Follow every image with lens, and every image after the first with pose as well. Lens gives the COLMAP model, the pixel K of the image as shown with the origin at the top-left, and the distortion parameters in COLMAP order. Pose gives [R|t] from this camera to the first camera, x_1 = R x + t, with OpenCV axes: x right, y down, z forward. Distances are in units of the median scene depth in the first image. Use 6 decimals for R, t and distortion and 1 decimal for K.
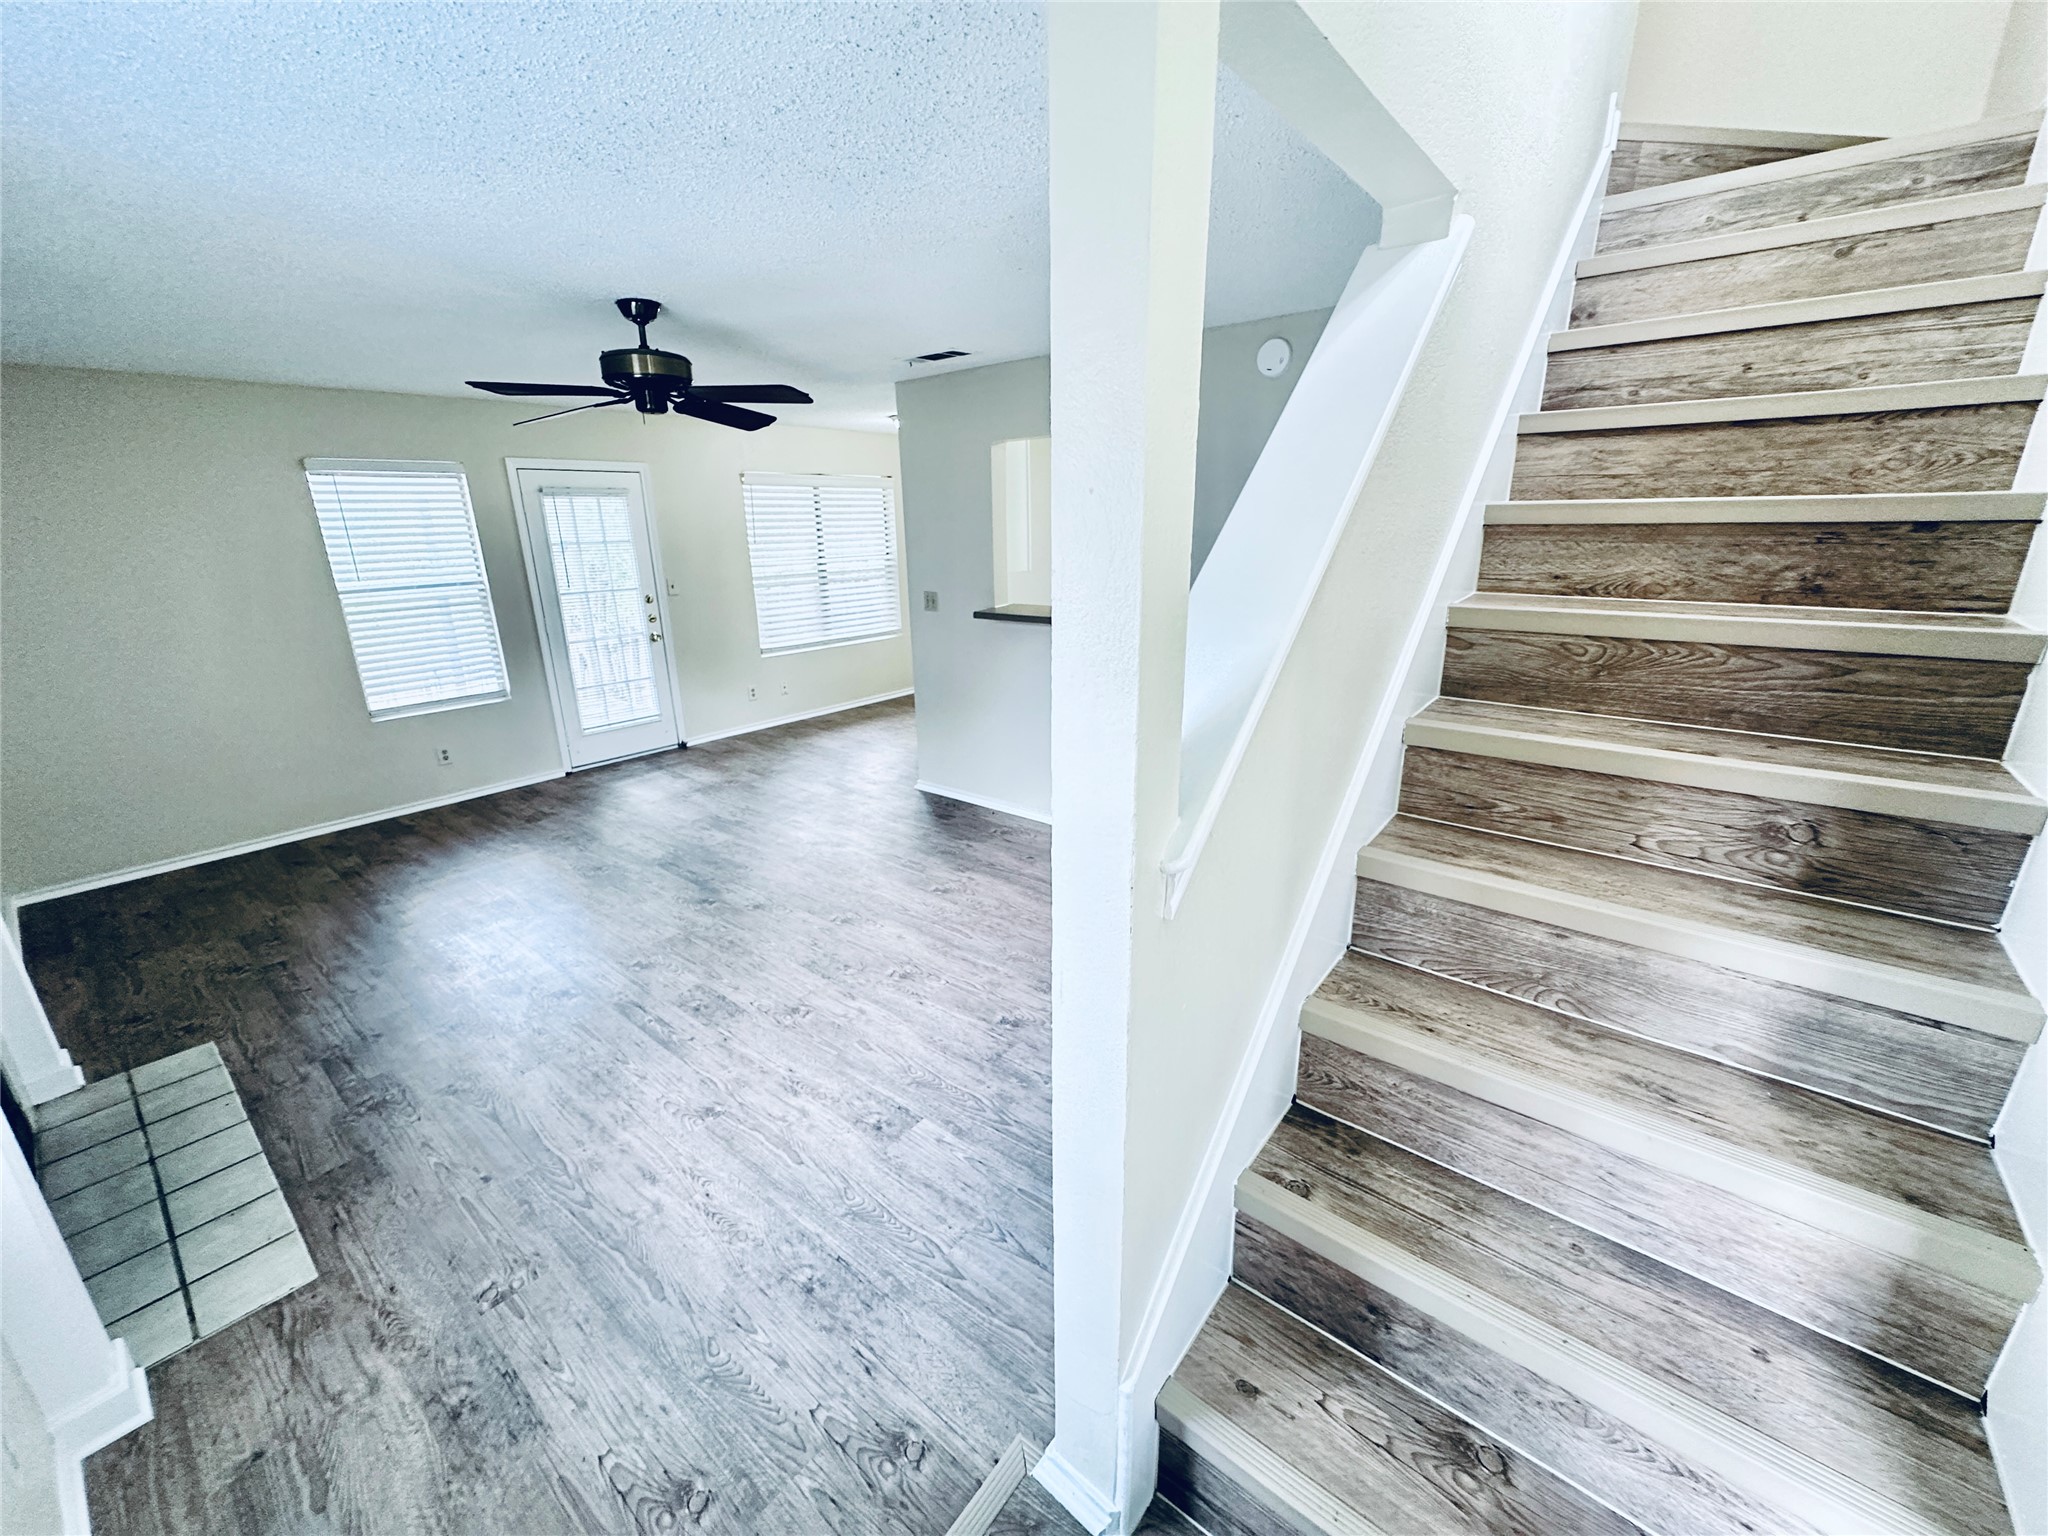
lens RADIAL K [[816.7, 0, 1021.4], [0, 816.7, 760.7], [0, 0, 1]] dist [-0.004411, 0.001434]
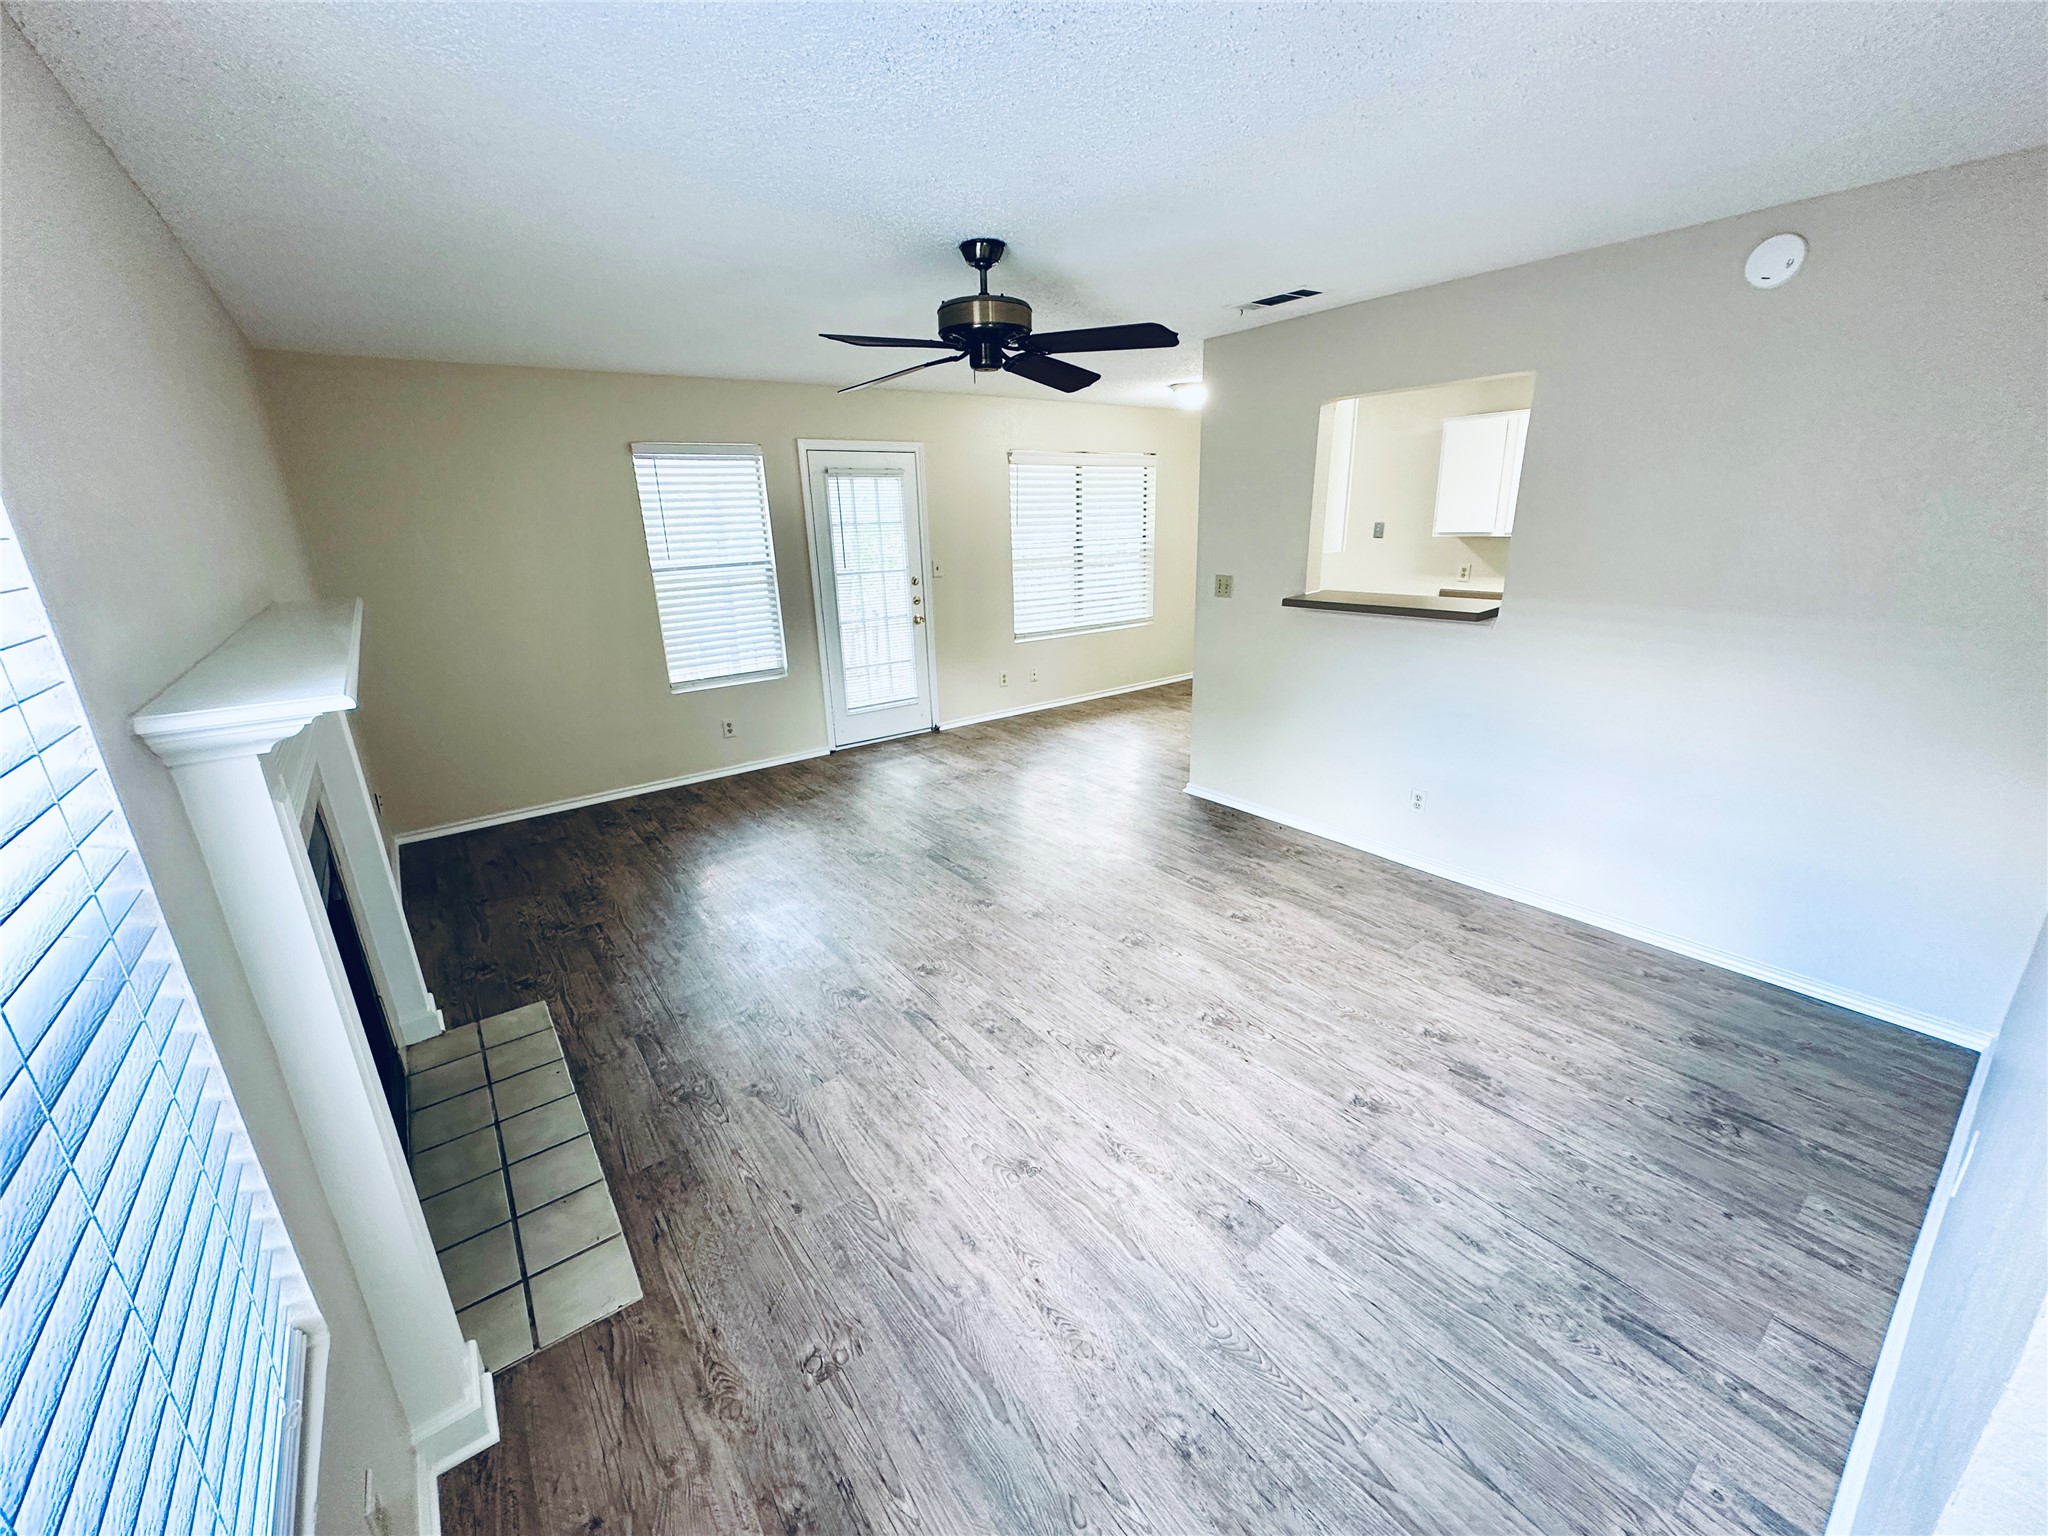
lens RADIAL K [[816.7, 0, 1022.8], [0, 816.7, 760.1], [0, 0, 1]] dist [-0.004411, 0.001434]
pose [[0.970561, 0.062153, -0.232699, -0.174958], [-0.059075, 0.998050, 0.020177, -0.017008], [0.233499, -0.005836, 0.972339, 0.130687]]
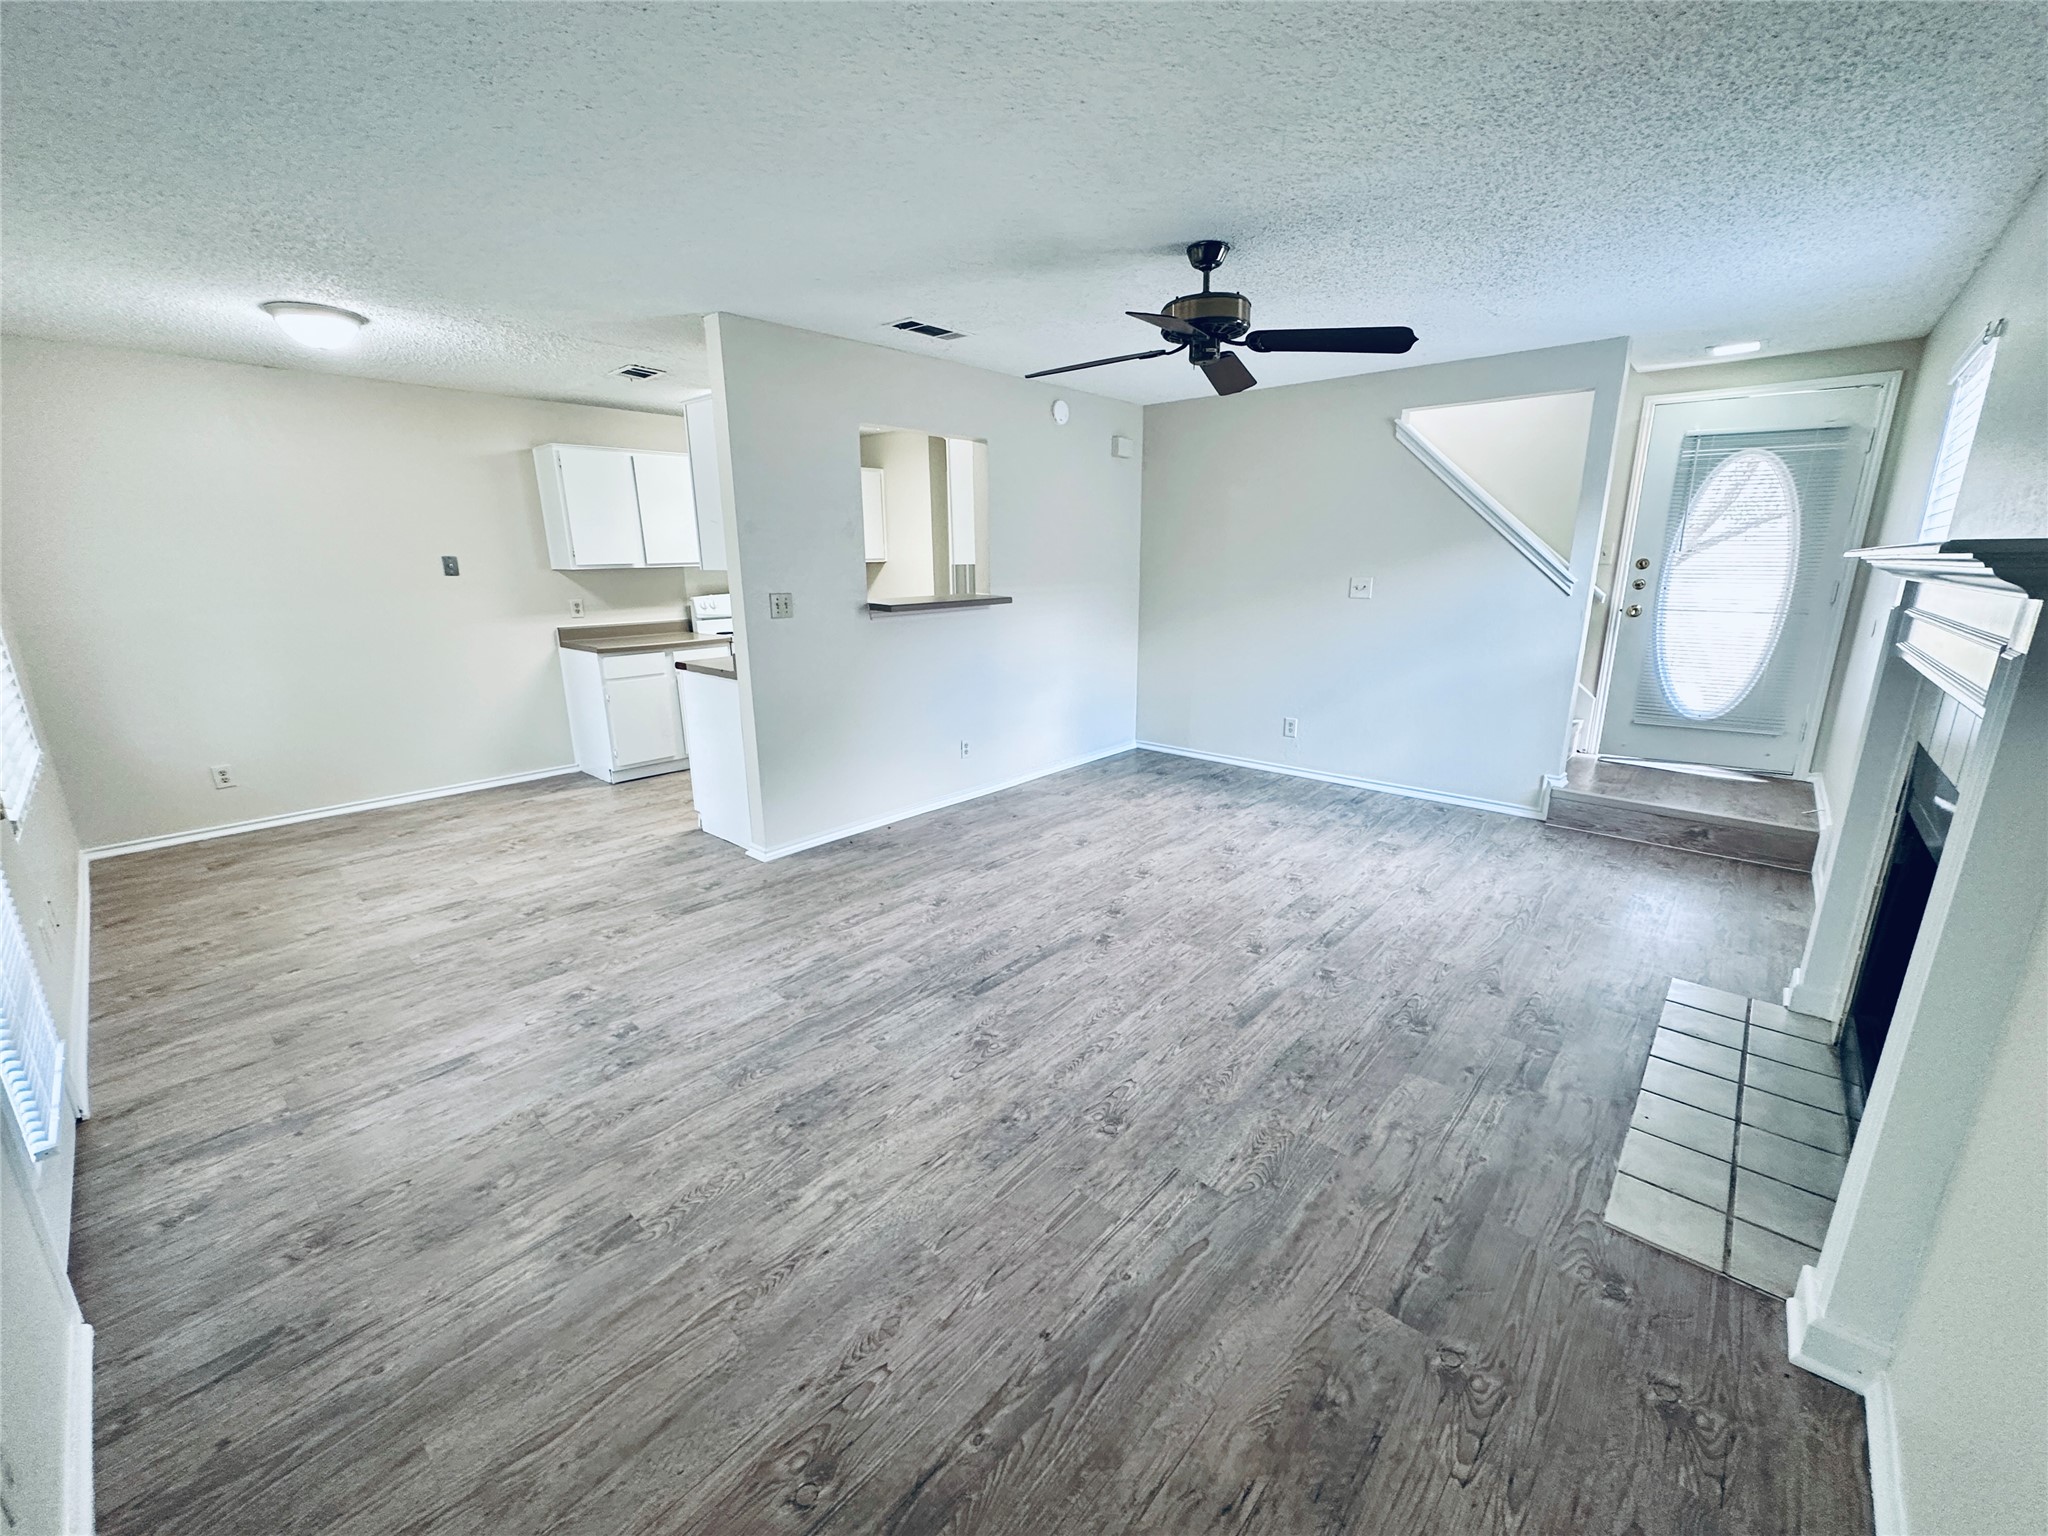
lens RADIAL K [[816.7, 0, 1011.1], [0, 816.7, 775.6], [0, 0, 1]] dist [-0.004411, 0.001434]
pose [[0.059002, -0.240036, 0.968969, -1.511468], [0.293705, 0.931871, 0.212962, -0.243849], [-0.954073, 0.272026, 0.125482, 1.233330]]
